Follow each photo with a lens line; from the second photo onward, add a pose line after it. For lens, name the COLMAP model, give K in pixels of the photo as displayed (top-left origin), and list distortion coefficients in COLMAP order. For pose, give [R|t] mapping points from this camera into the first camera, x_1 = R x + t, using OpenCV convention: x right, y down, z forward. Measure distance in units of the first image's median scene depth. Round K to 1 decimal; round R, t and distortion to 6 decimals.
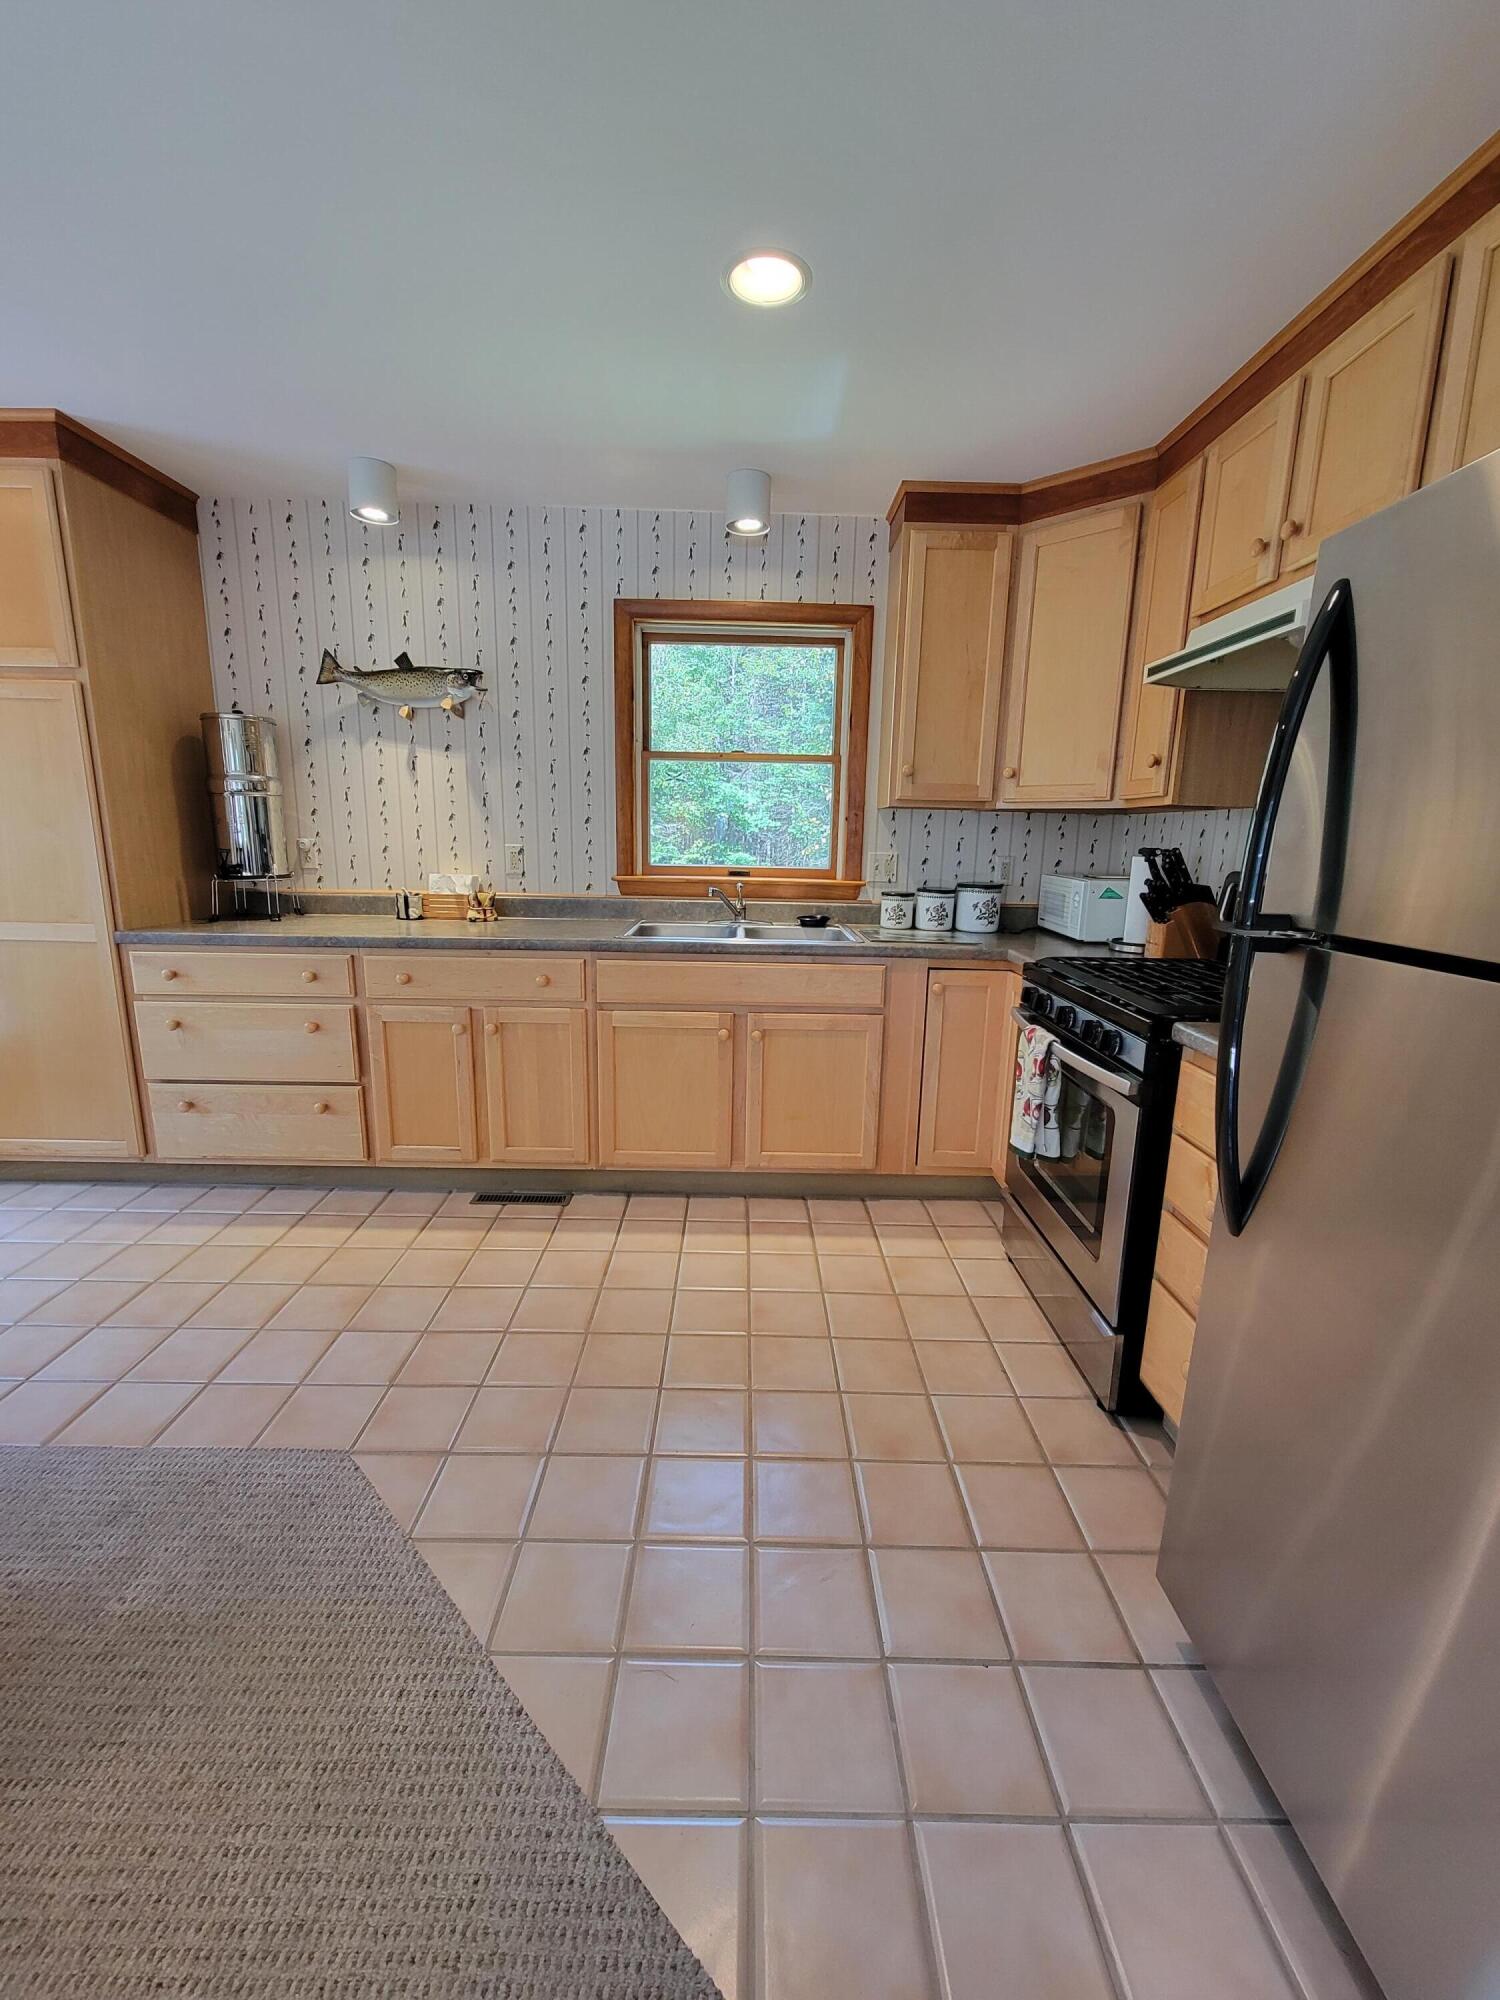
lens RADIAL K [[811.4, 0, 755.2], [0, 811.4, 1002.0], [0, 0, 1]] dist [-0.000117, -0.002114]
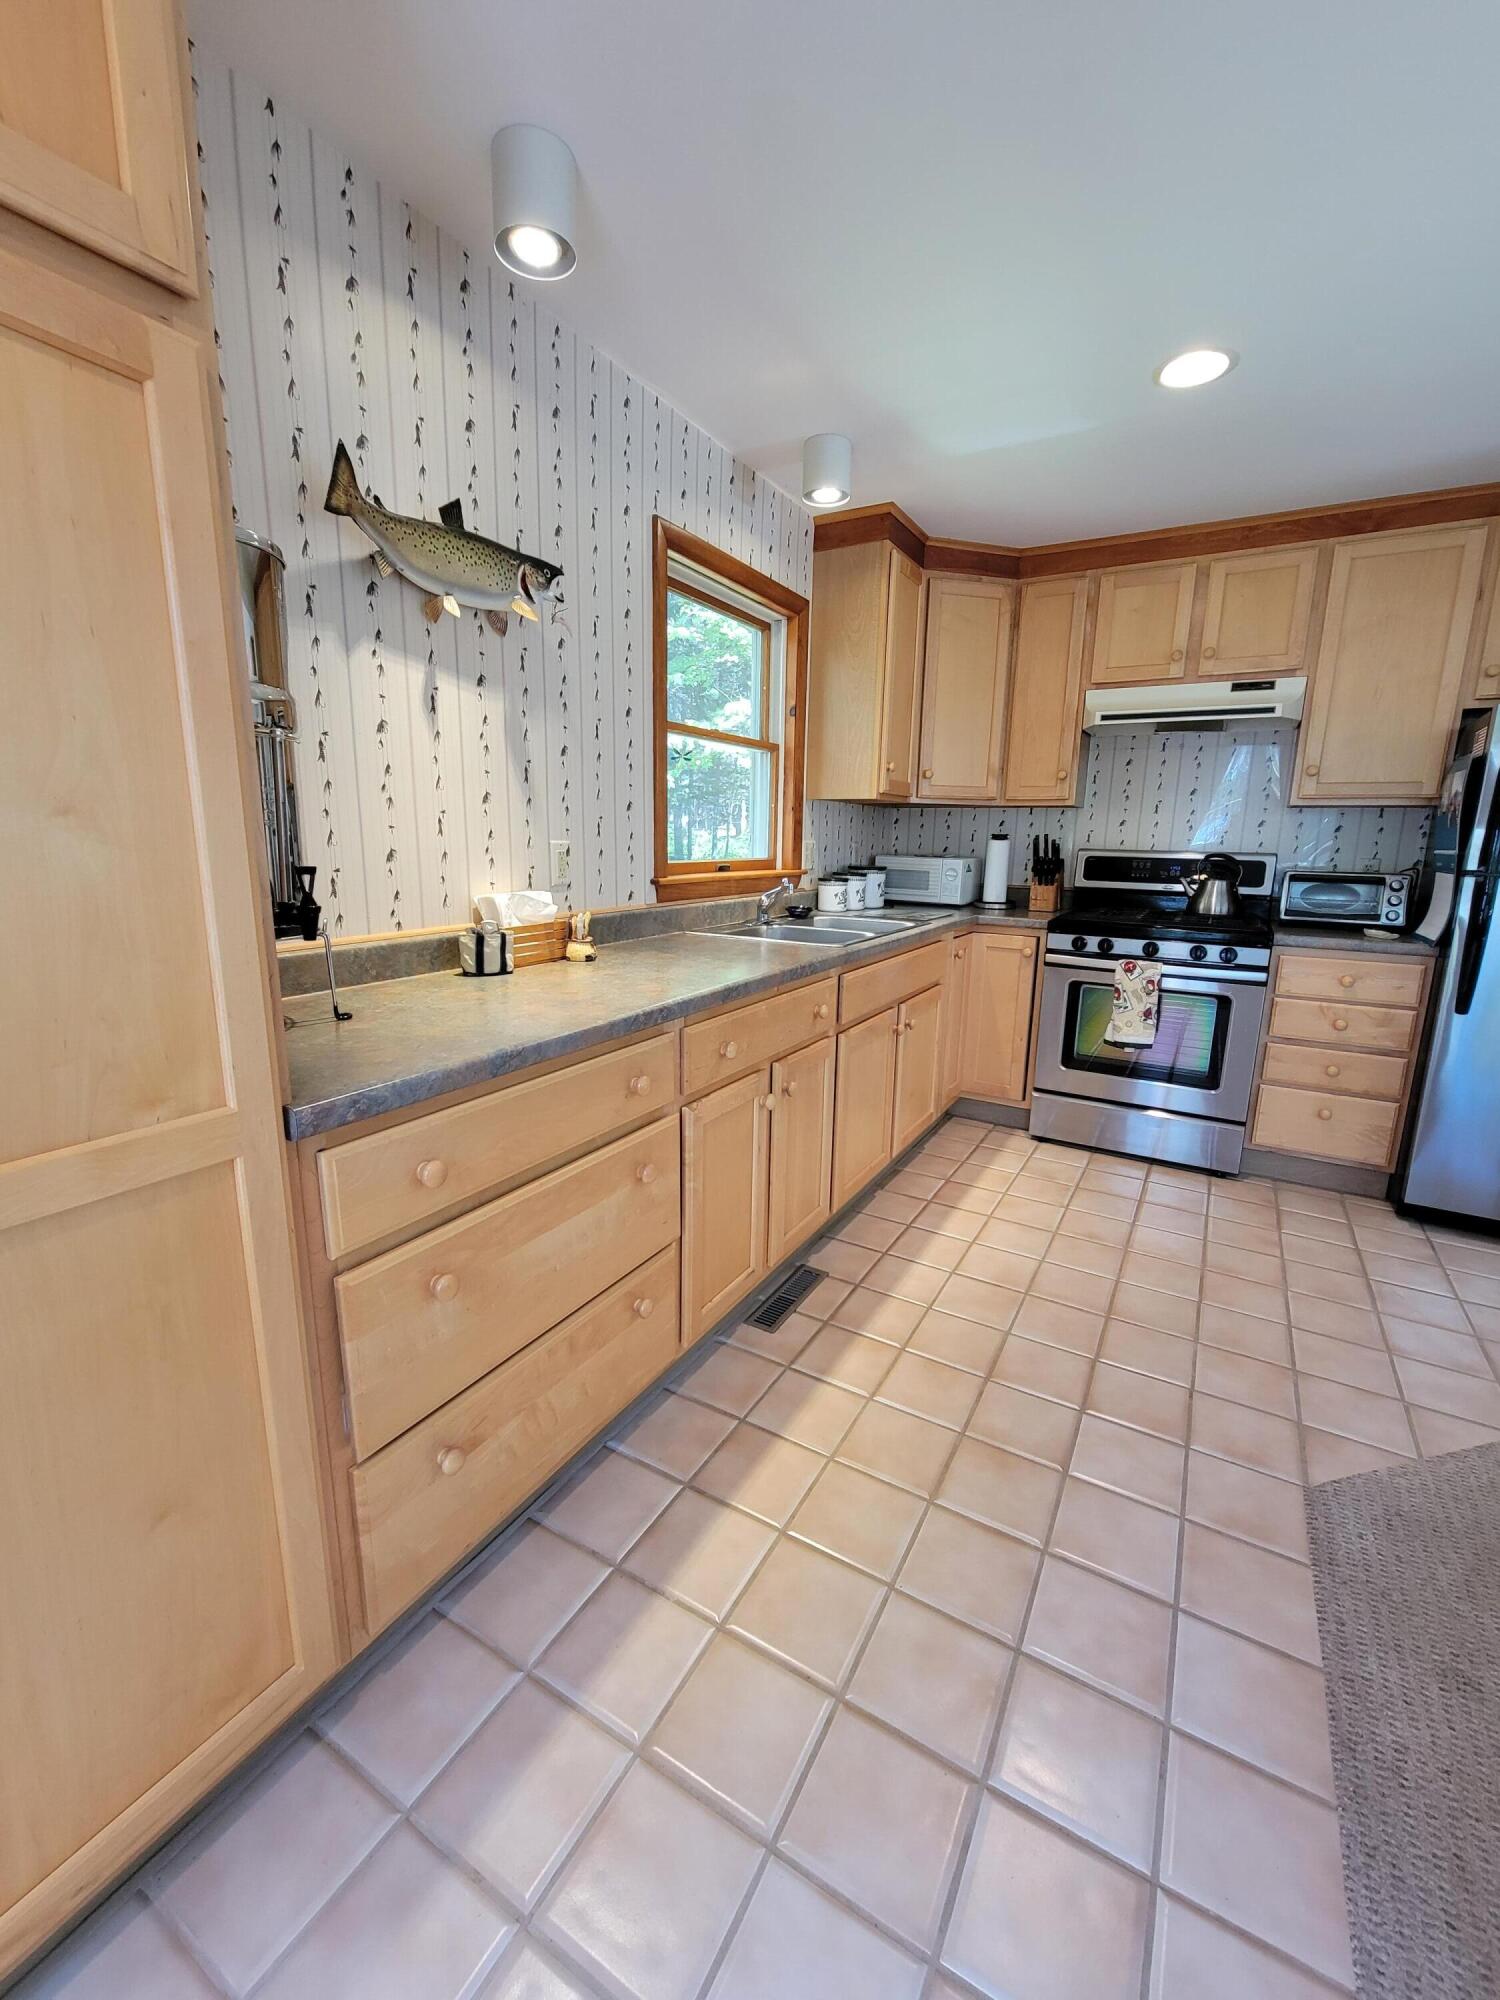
lens RADIAL K [[811.4, 0, 752.2], [0, 811.4, 998.7], [0, 0, 1]] dist [-0.000117, -0.002114]
pose [[0.512733, -0.185032, 0.838373, -0.855502], [0.163933, 0.979633, 0.115951, -0.126713], [-0.842752, 0.077985, 0.532623, 0.558097]]
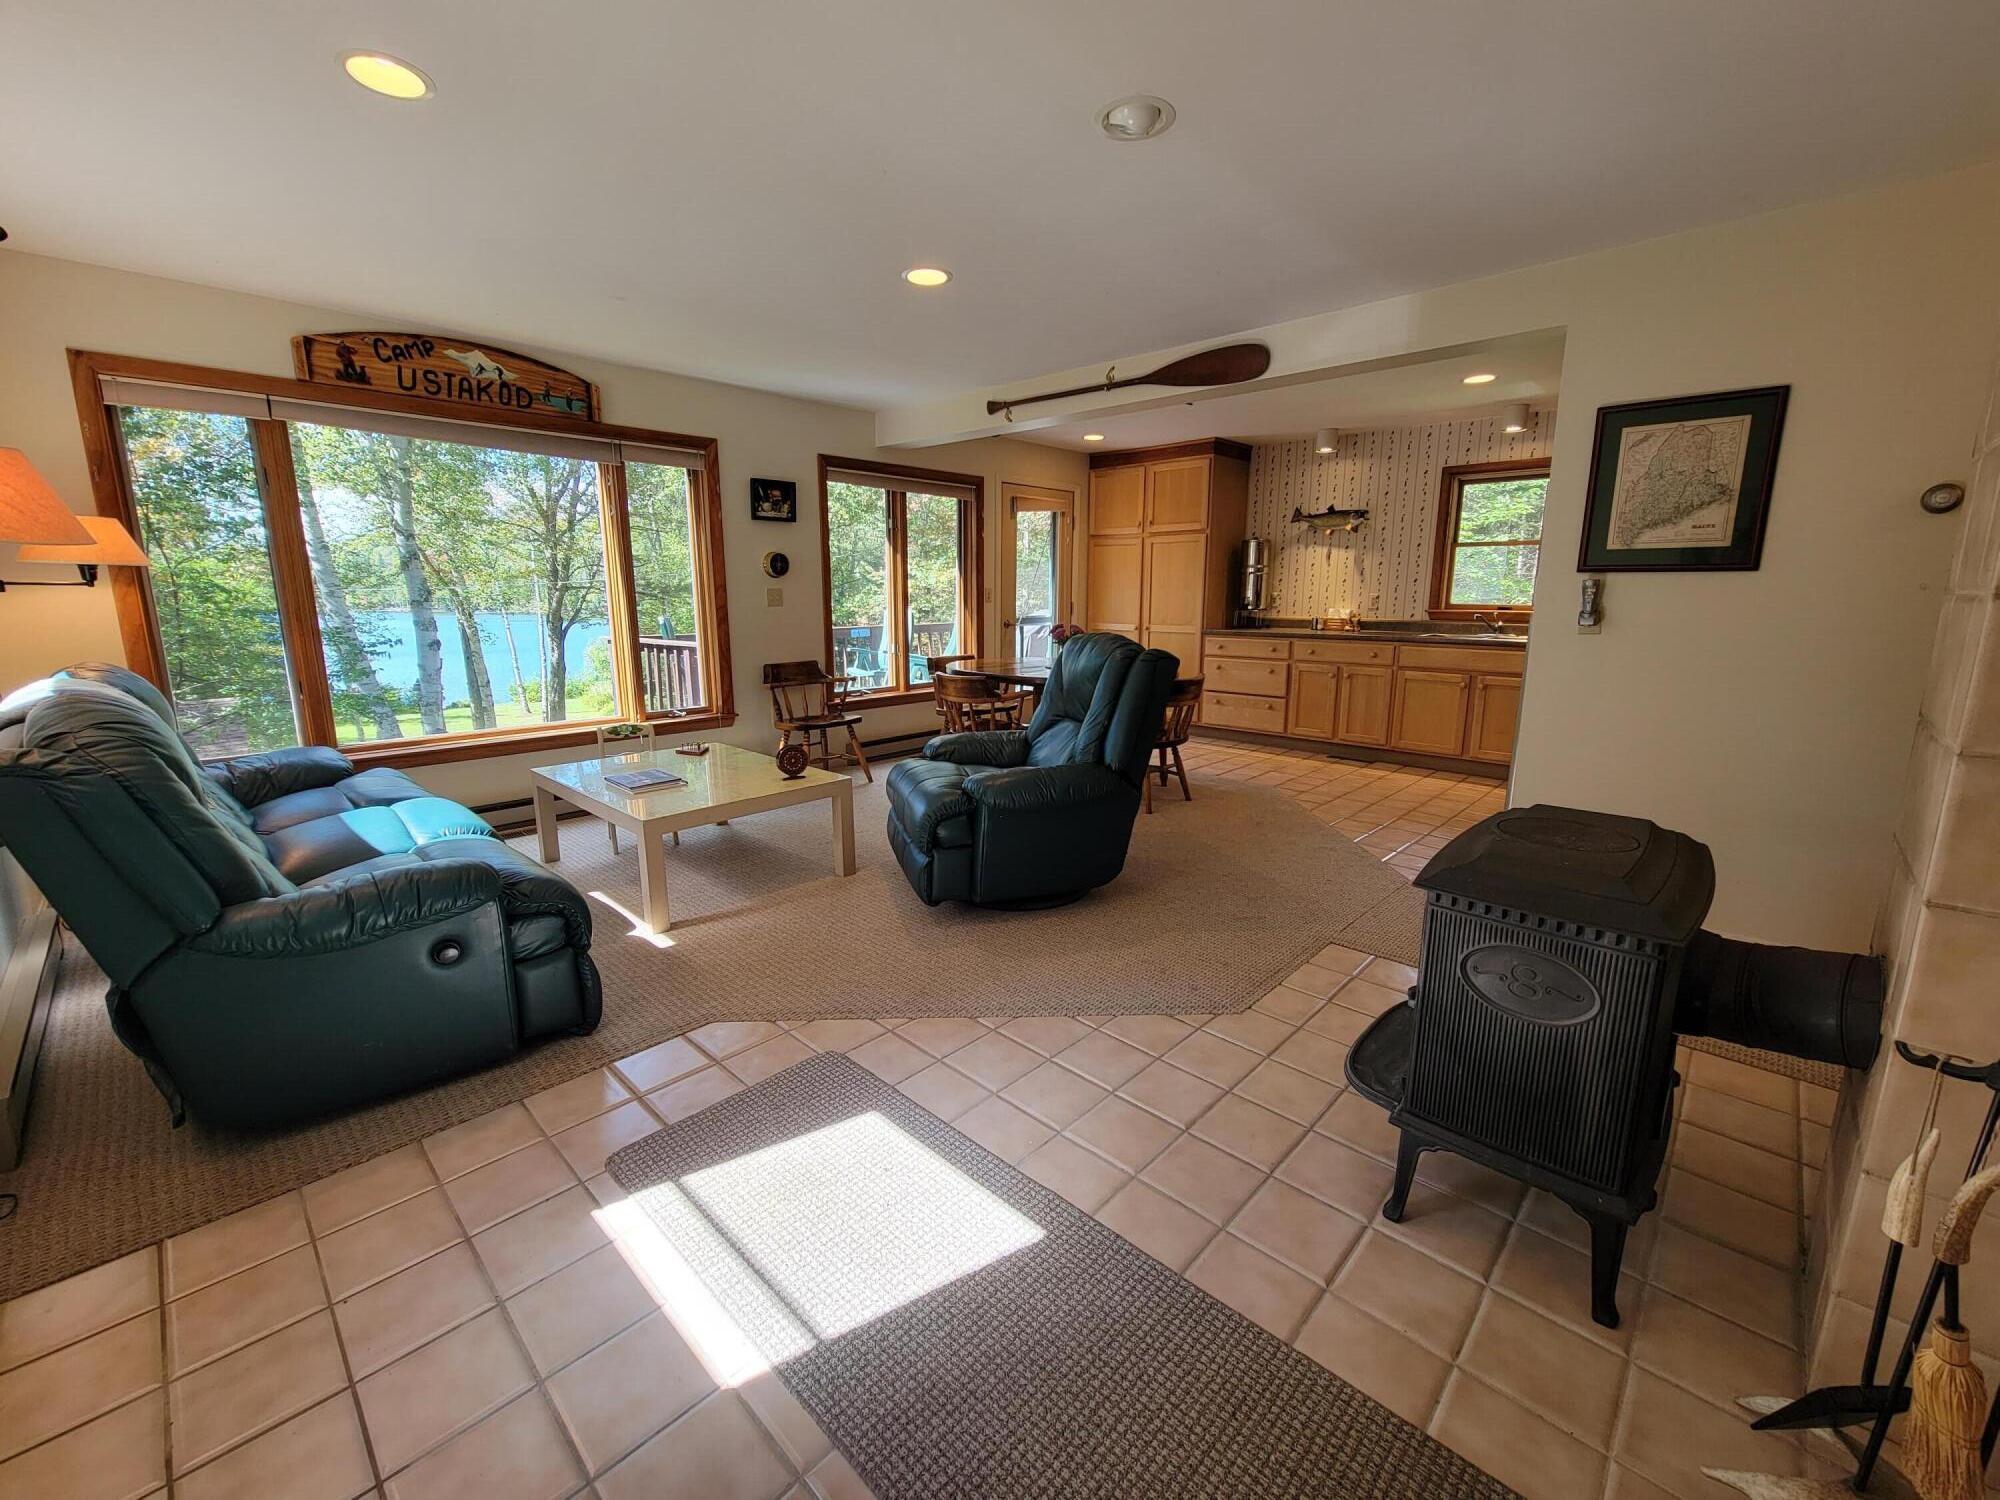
lens RADIAL K [[811.4, 0, 999.5], [0, 811.4, 742.4], [0, 0, 1]] dist [-0.000117, -0.002114]
pose [[0.713863, 0.108997, -0.691751, 0.490018], [-0.128056, 0.991475, 0.024075, 0.250793], [0.688478, 0.071397, 0.721735, -1.102896]]
